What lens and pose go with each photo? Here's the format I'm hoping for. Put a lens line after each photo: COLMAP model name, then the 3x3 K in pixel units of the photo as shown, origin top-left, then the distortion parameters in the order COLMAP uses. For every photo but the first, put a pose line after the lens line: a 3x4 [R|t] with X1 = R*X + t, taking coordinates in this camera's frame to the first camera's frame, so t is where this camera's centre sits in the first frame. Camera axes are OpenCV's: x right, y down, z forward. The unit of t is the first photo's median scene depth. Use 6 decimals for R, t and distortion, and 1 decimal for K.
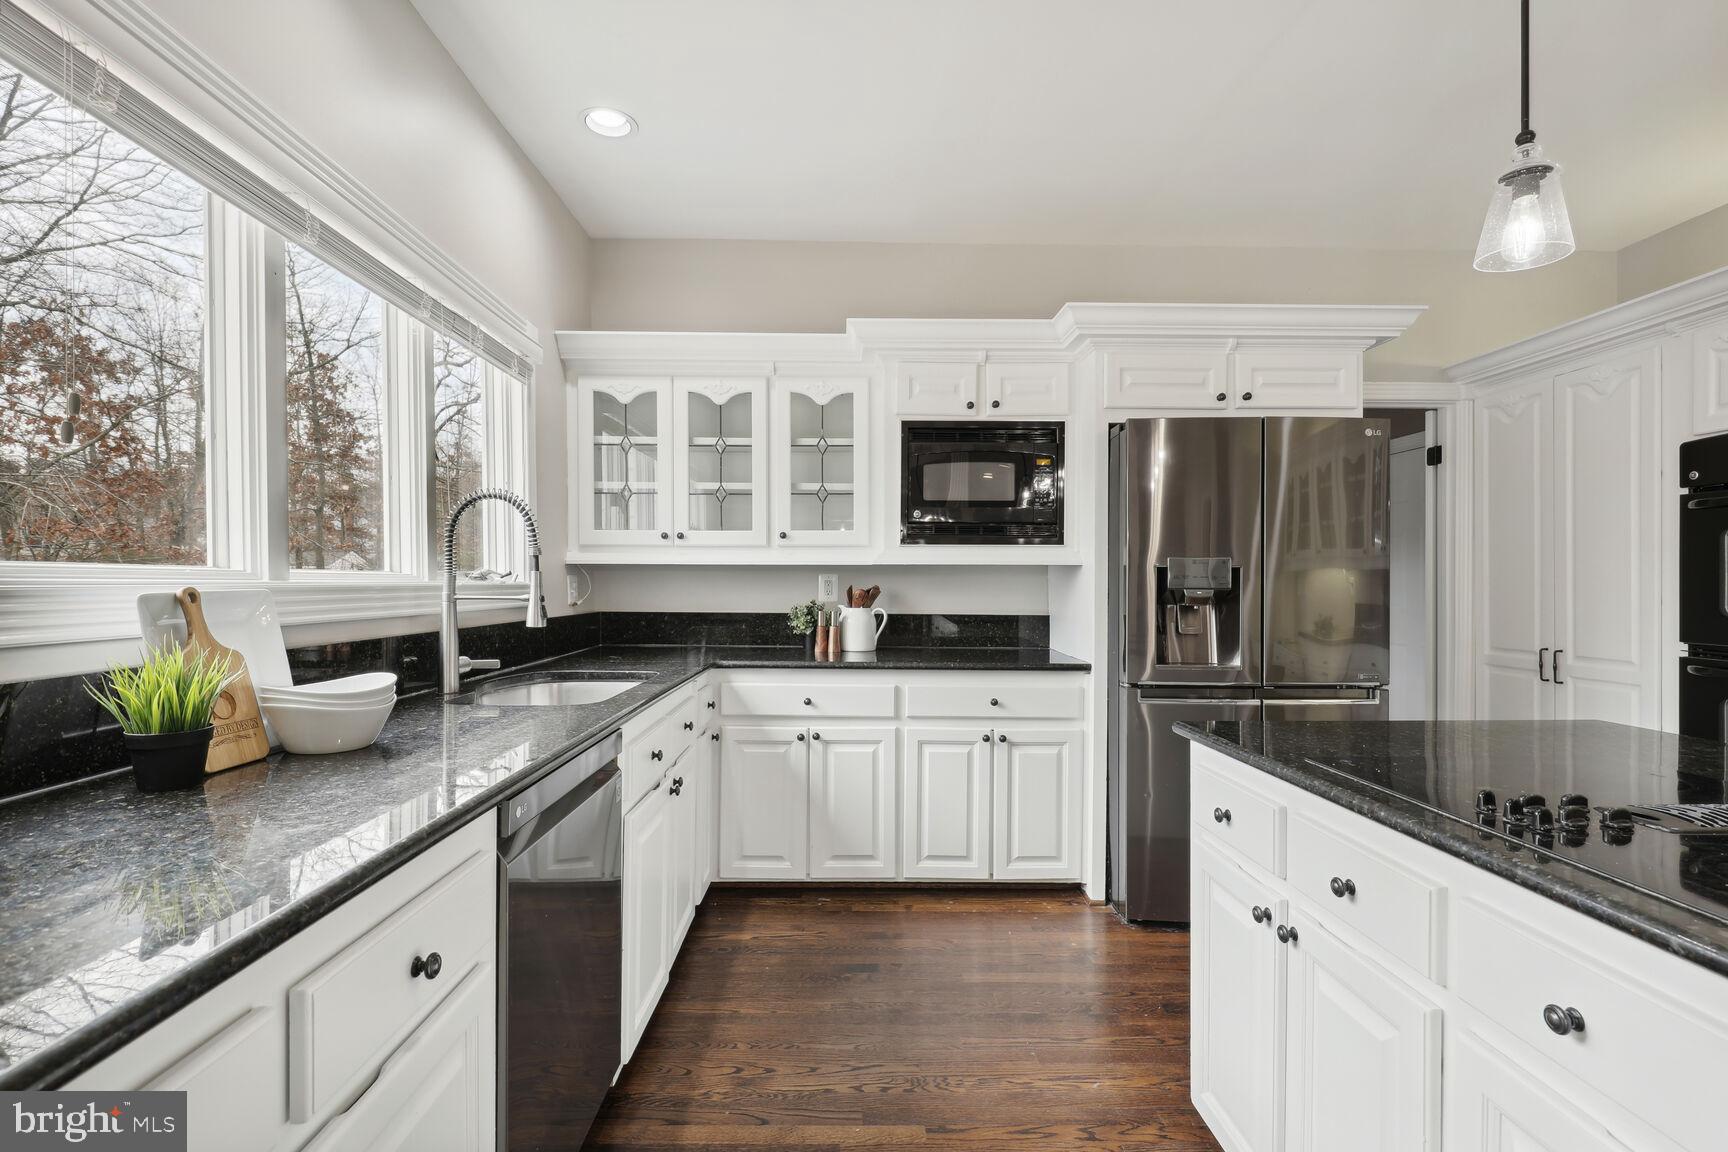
lens RADIAL K [[792.5, 0, 858.9], [0, 792.5, 584.7], [0, 0, 1]] dist [-0.000652, -0.000555]
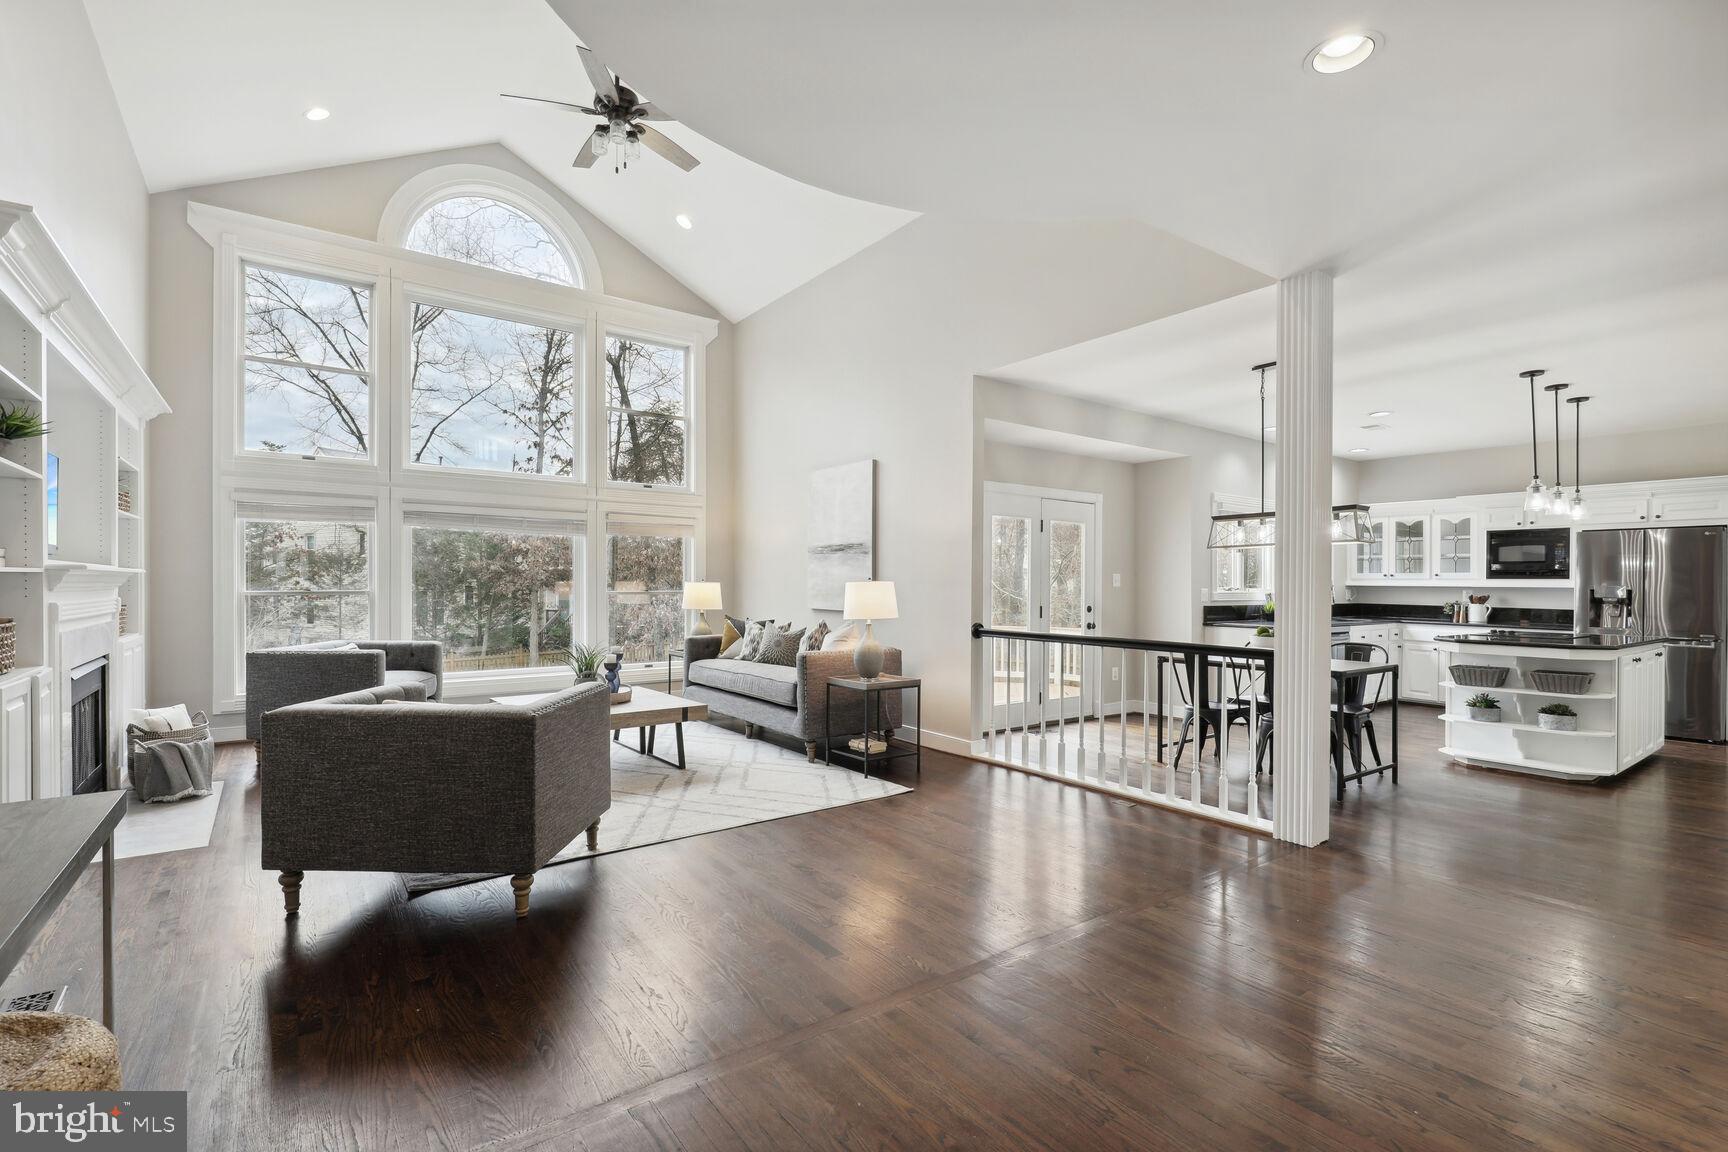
lens RADIAL K [[783.9, 0, 862.0], [0, 783.9, 581.4], [0, 0, 1]] dist [-0.001079, -0.000923]
pose [[0.579279, 0.001989, -0.815127, 0.950336], [-0.012094, 0.999908, -0.006155, -0.003165], [0.815040, 0.013423, 0.579249, -2.120477]]
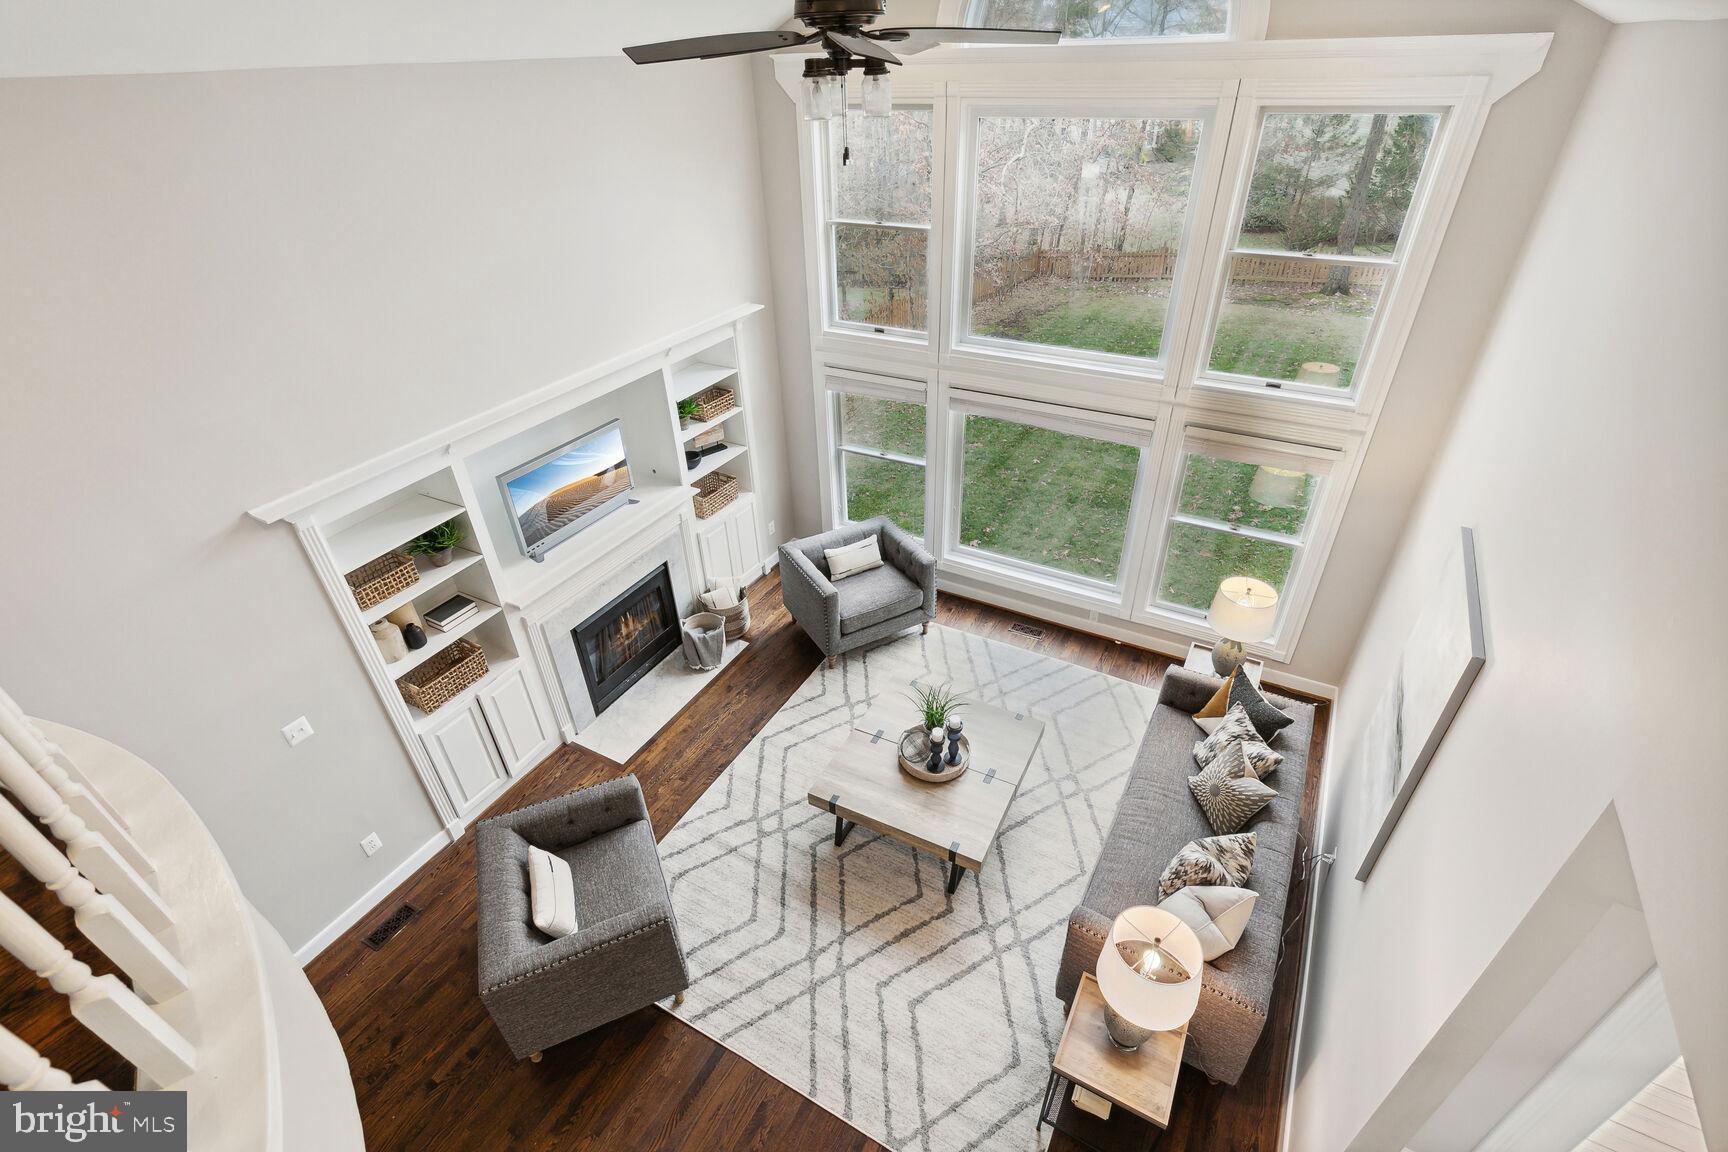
lens RADIAL K [[786.4, 0, 858.5], [0, 786.4, 588.3], [0, 0, 1]] dist [0.009656, -0.000055]
pose [[-0.507365, 0.501532, -0.700747, 0.205765], [0.024418, 0.821226, 0.570080, -0.910876], [0.861385, 0.272128, -0.428908, -1.140724]]
